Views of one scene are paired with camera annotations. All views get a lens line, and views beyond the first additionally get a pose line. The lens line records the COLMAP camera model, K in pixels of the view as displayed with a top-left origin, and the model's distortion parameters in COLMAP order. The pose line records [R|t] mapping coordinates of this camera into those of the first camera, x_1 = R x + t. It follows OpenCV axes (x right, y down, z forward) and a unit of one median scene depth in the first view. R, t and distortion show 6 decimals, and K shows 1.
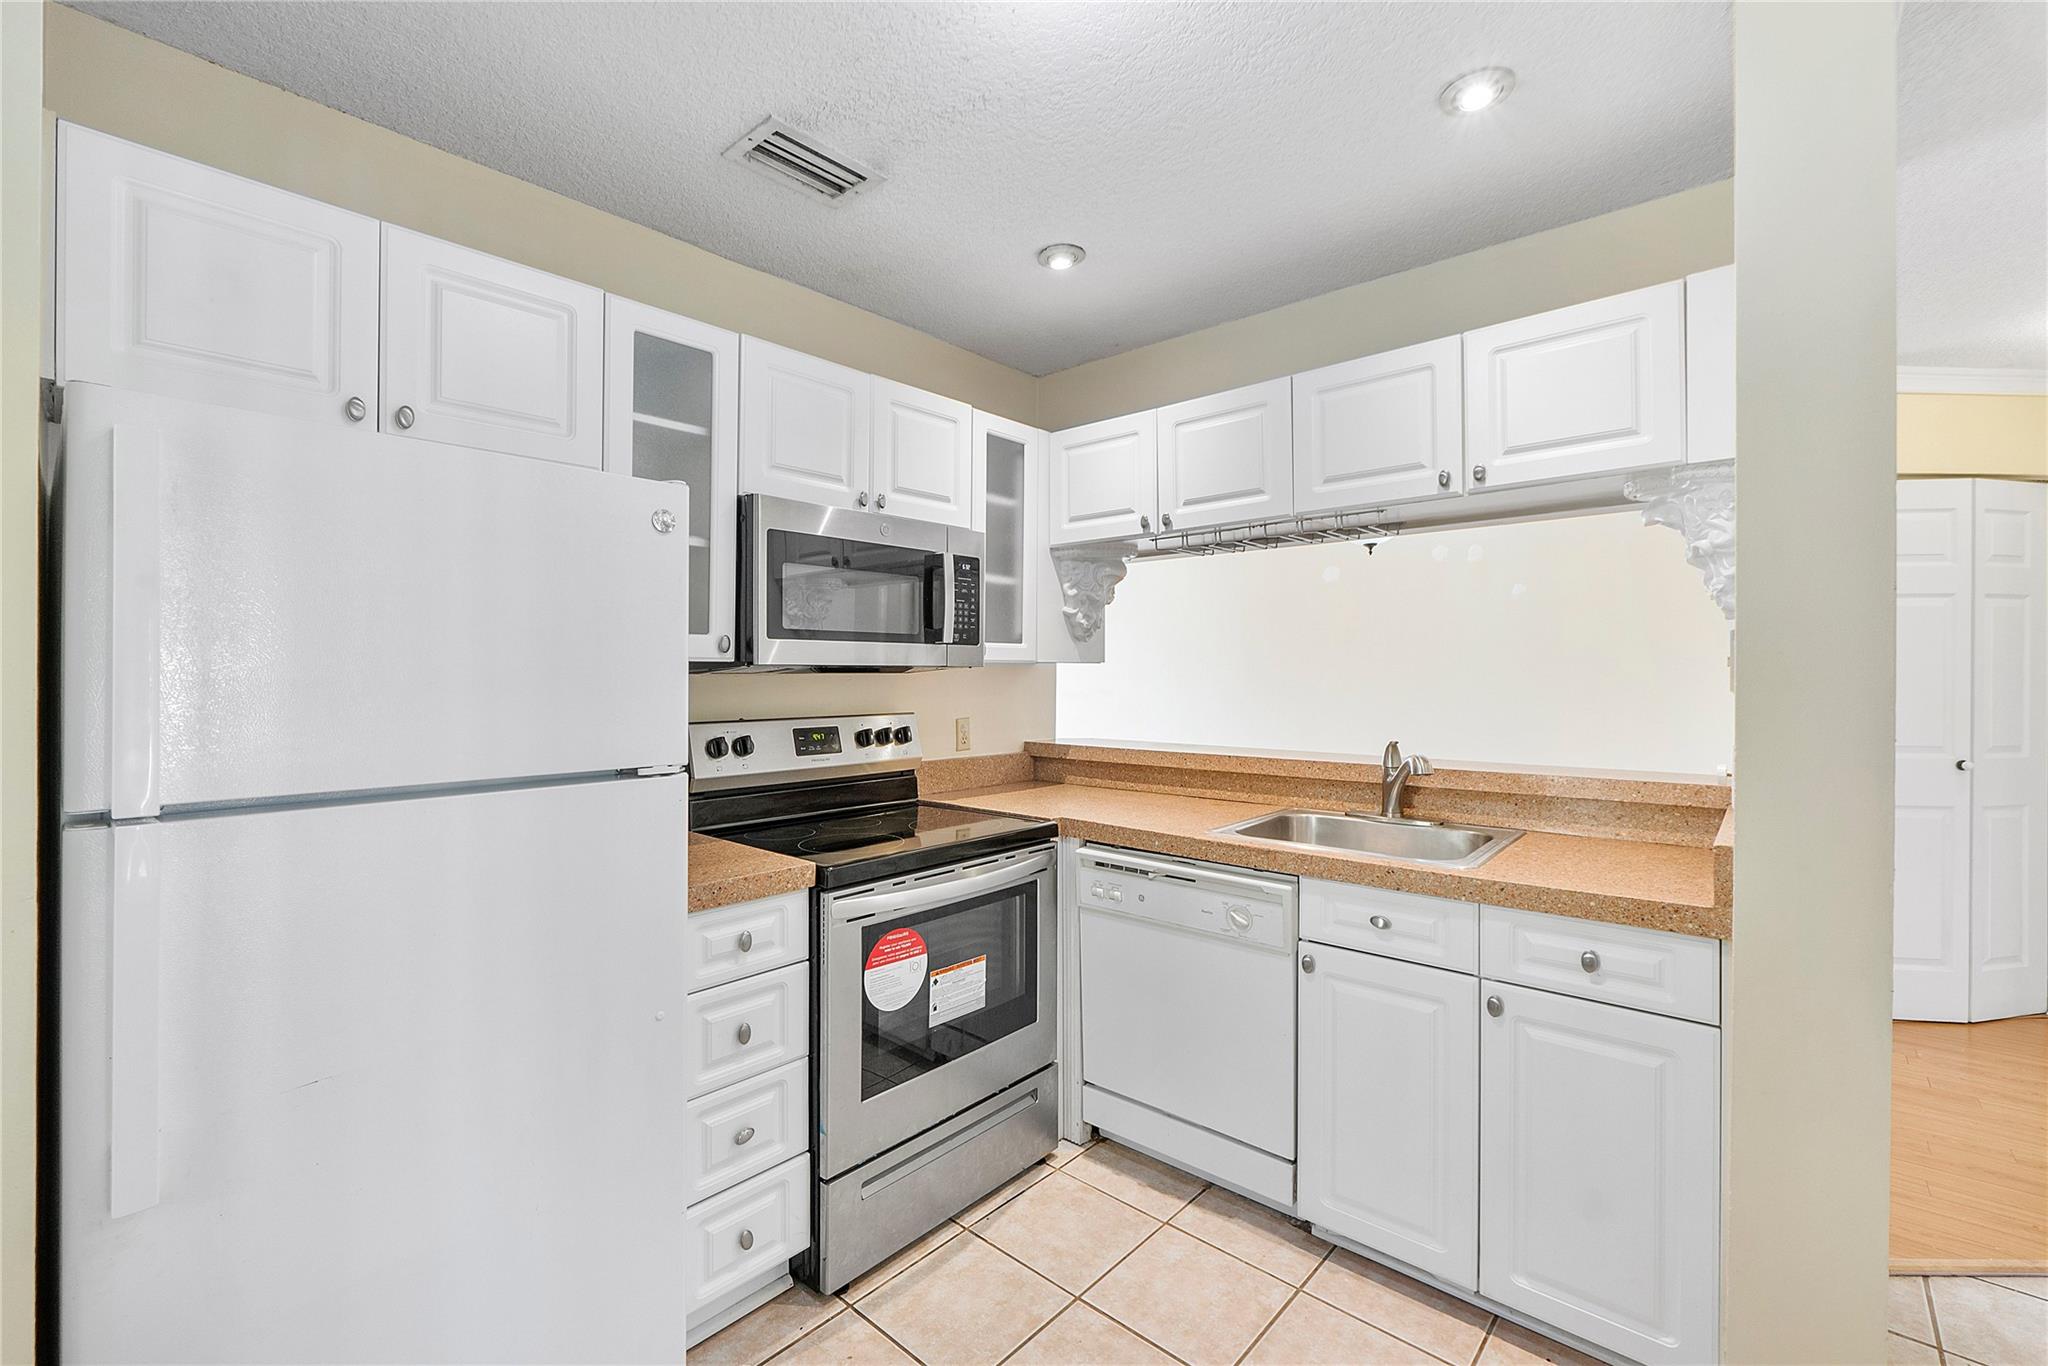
lens RADIAL K [[865.3, 0, 1031.0], [0, 865.3, 681.4], [0, 0, 1]] dist [-0.003536, -0.000460]
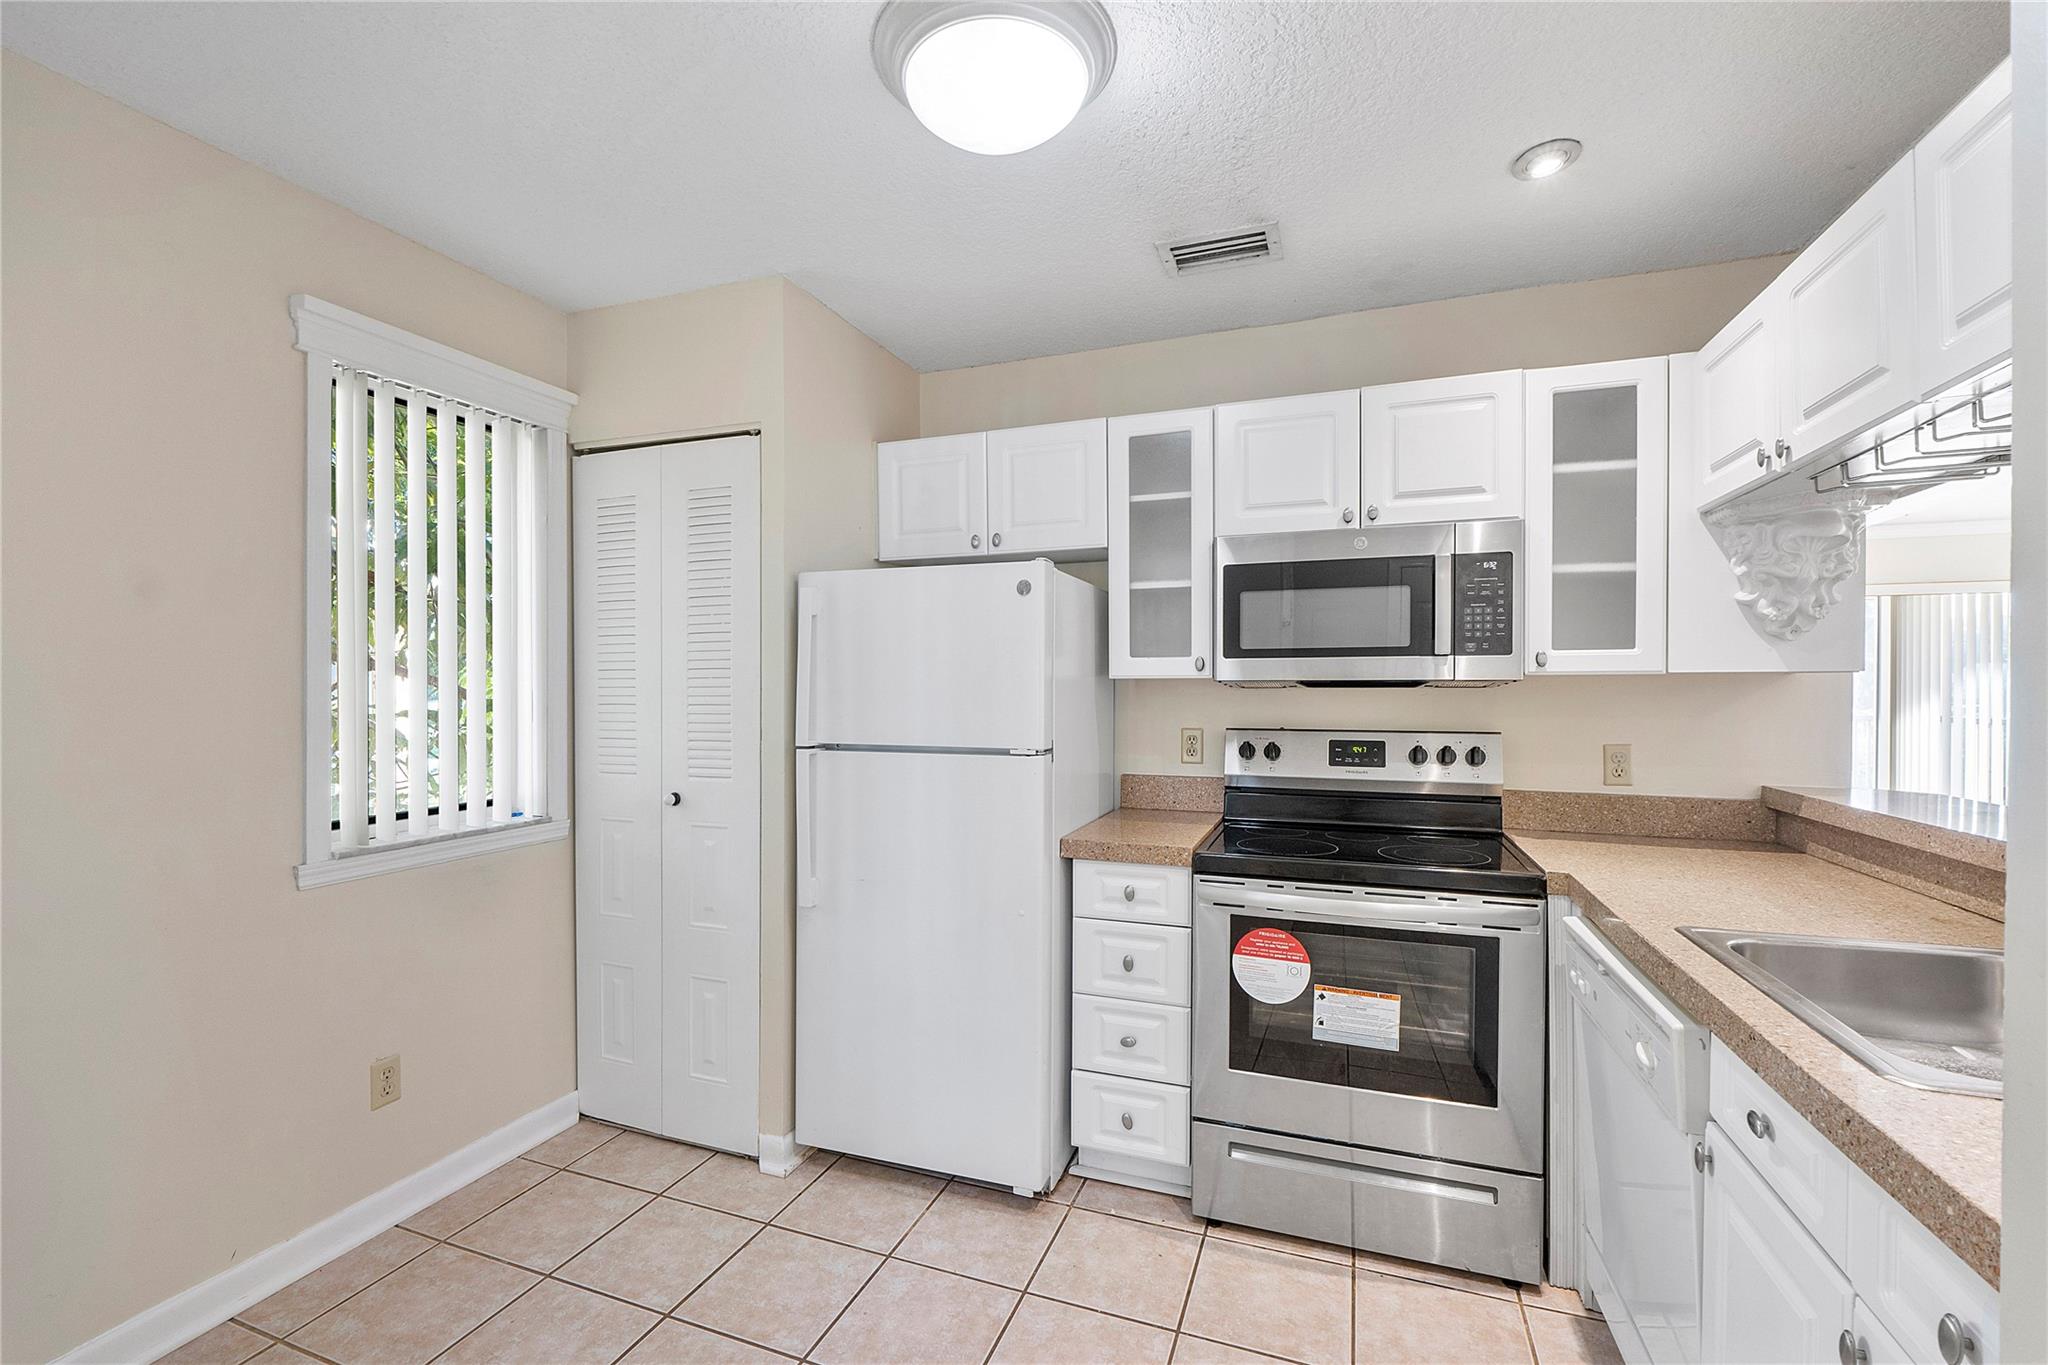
lens RADIAL K [[881.6, 0, 1027.9], [0, 881.6, 696.7], [0, 0, 1]] dist [-0.002194, -0.000411]
pose [[0.364624, 0.012122, -0.931076, 0.677933], [-0.007929, 0.999919, 0.009913, -0.006810], [0.931121, 0.003768, 0.364691, 0.295468]]
